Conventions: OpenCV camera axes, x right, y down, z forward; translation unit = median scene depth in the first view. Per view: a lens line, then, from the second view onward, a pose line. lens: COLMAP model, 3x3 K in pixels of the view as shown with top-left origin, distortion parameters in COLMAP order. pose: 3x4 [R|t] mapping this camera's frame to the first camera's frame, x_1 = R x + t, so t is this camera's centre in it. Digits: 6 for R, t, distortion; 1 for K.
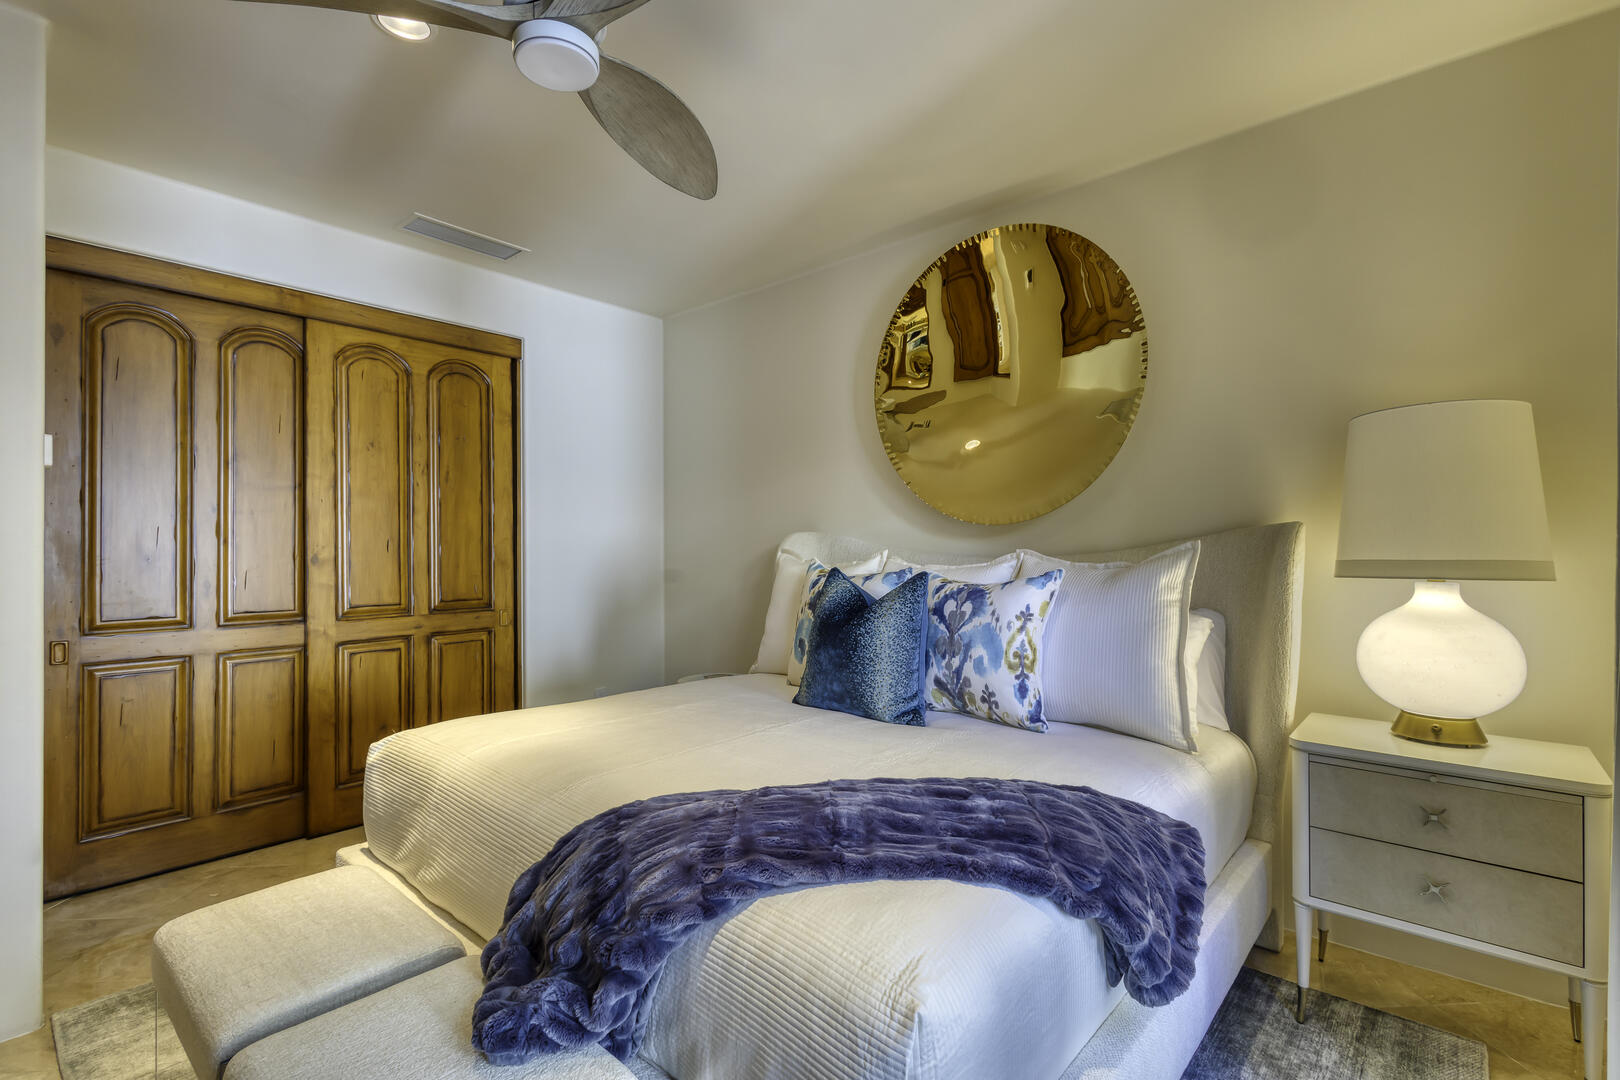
lens RADIAL K [[741.1, 0, 809.6], [0, 741.1, 540.1], [0, 0, 1]] dist [0.009159, -0.000279]
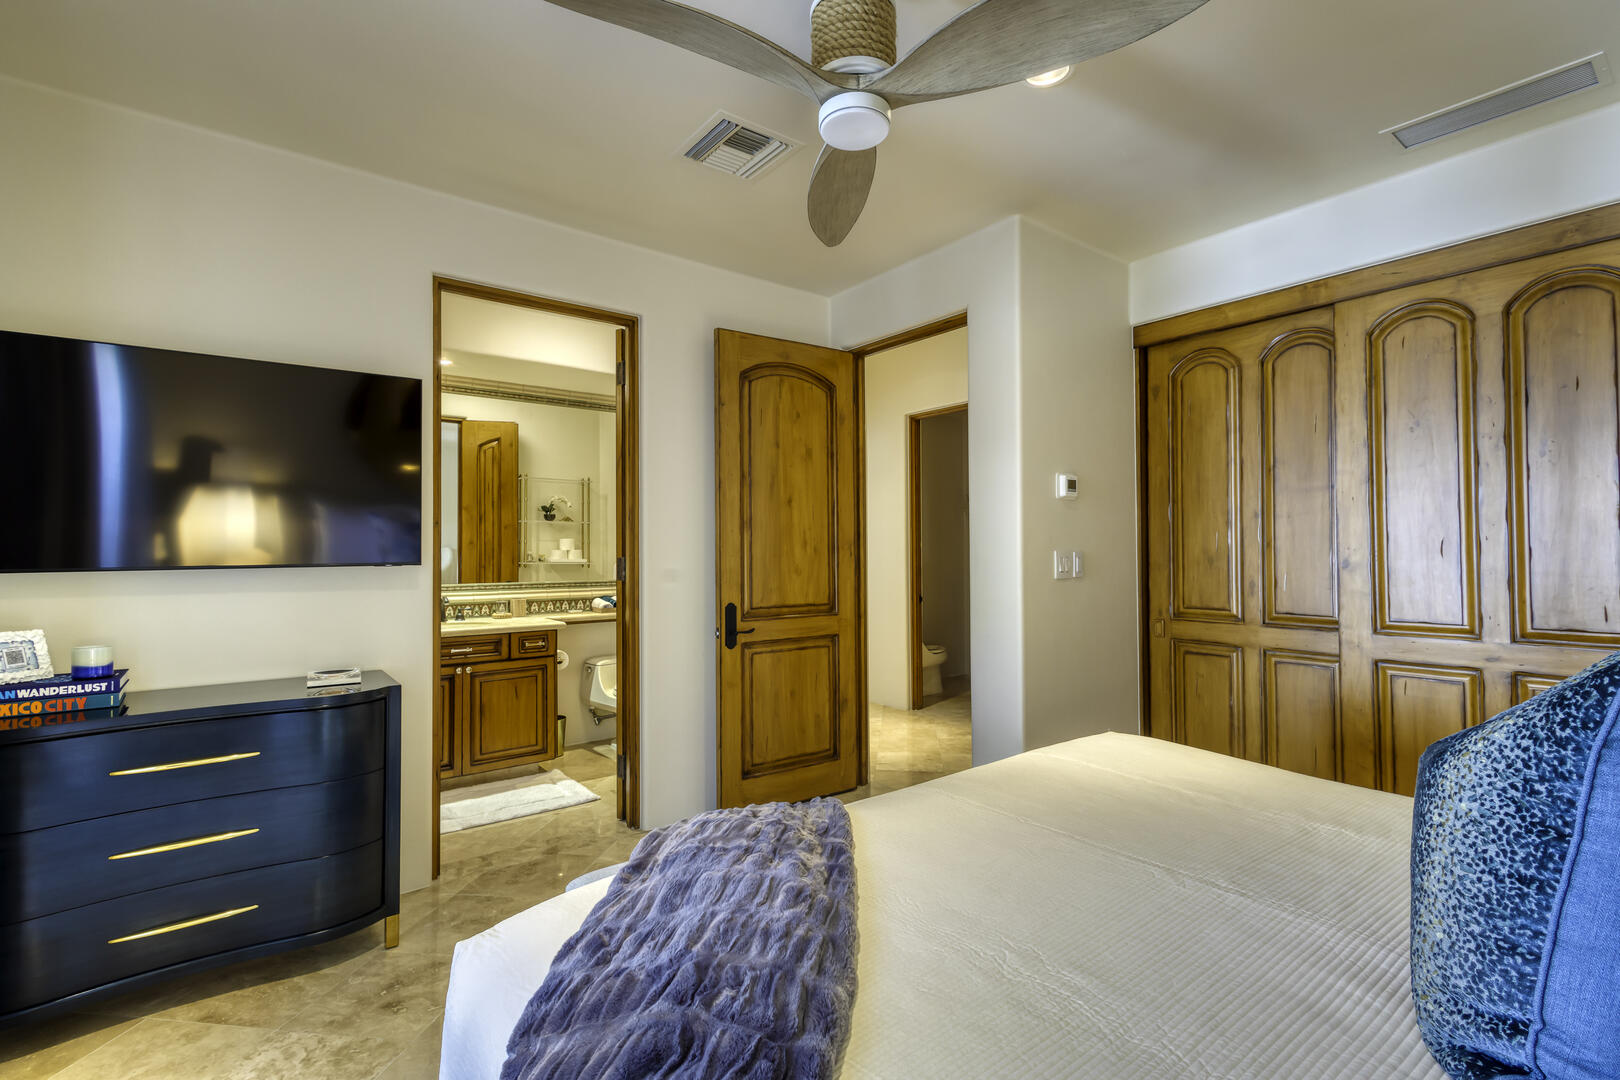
lens RADIAL K [[741.1, 0, 809.6], [0, 741.1, 540.1], [0, 0, 1]] dist [0.009159, -0.000279]
pose [[-0.199266, -0.018156, -0.979777, 0.357803], [0.001766, 0.999820, -0.018886, 0.013754], [0.979944, -0.005493, -0.199198, 0.528320]]
